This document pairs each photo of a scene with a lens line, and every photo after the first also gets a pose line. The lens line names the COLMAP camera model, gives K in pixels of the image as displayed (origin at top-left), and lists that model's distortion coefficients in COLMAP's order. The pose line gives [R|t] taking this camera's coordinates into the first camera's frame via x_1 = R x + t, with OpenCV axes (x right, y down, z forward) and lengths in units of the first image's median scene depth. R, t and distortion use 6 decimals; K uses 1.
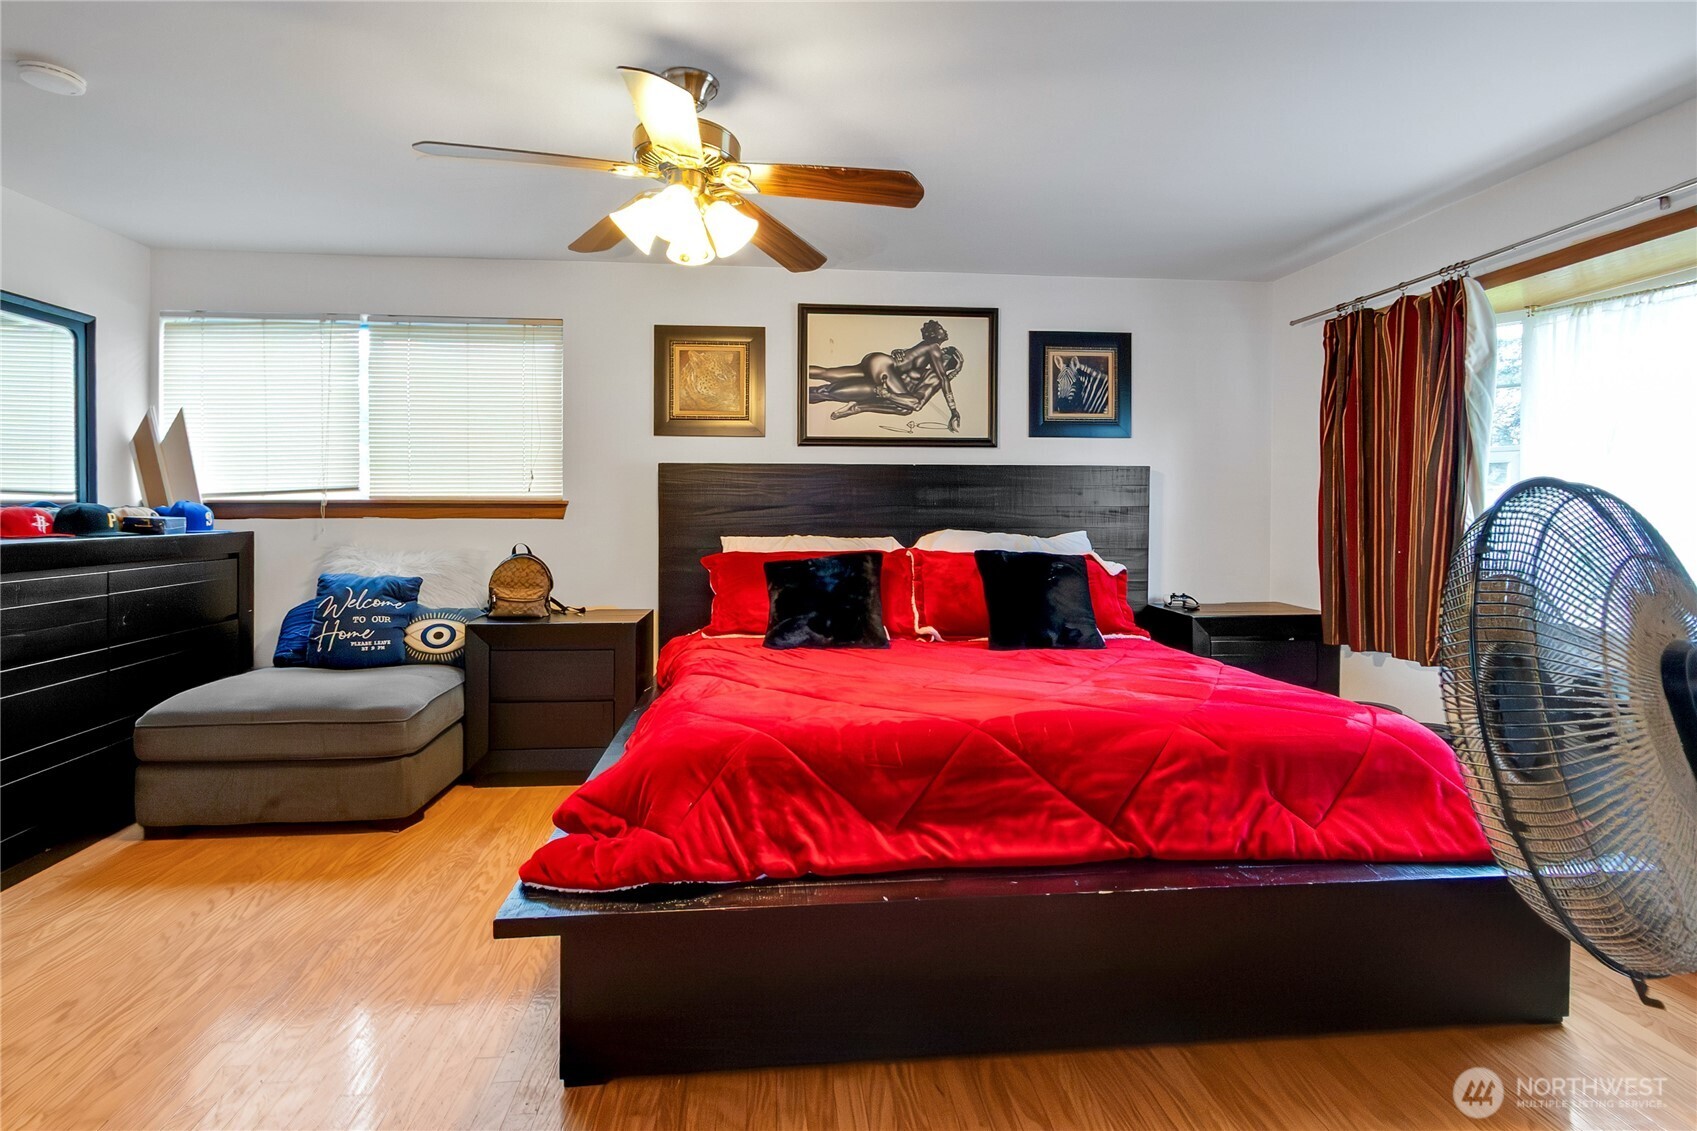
lens RADIAL K [[777.3, 0, 818.4], [0, 777.3, 525.1], [0, 0, 1]] dist [-0.000418, -0.000118]
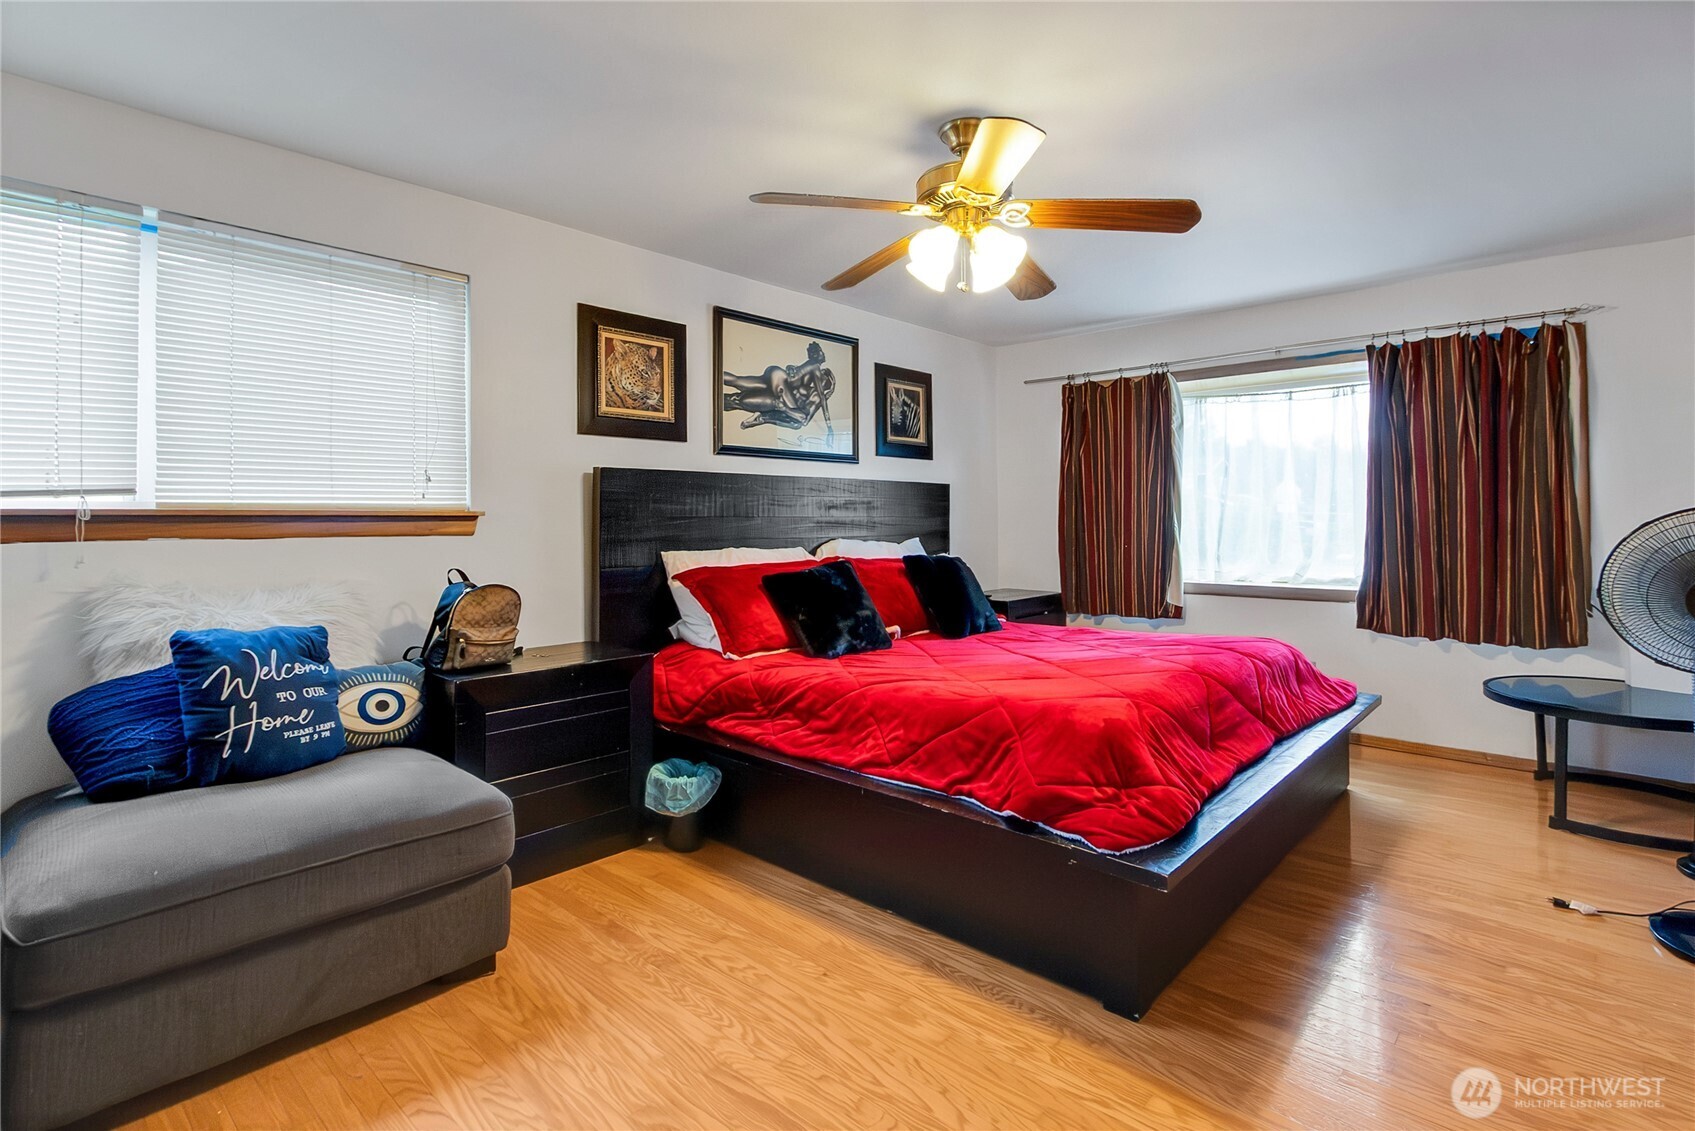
lens RADIAL K [[825.0, 0, 852.5], [0, 825.0, 516.1], [0, 0, 1]] dist [0.001216, -0.000923]
pose [[0.735609, -0.002609, 0.677402, -0.588214], [0.019179, 0.999672, -0.016976, -0.005818], [-0.677135, 0.025480, 0.735417, 0.146410]]
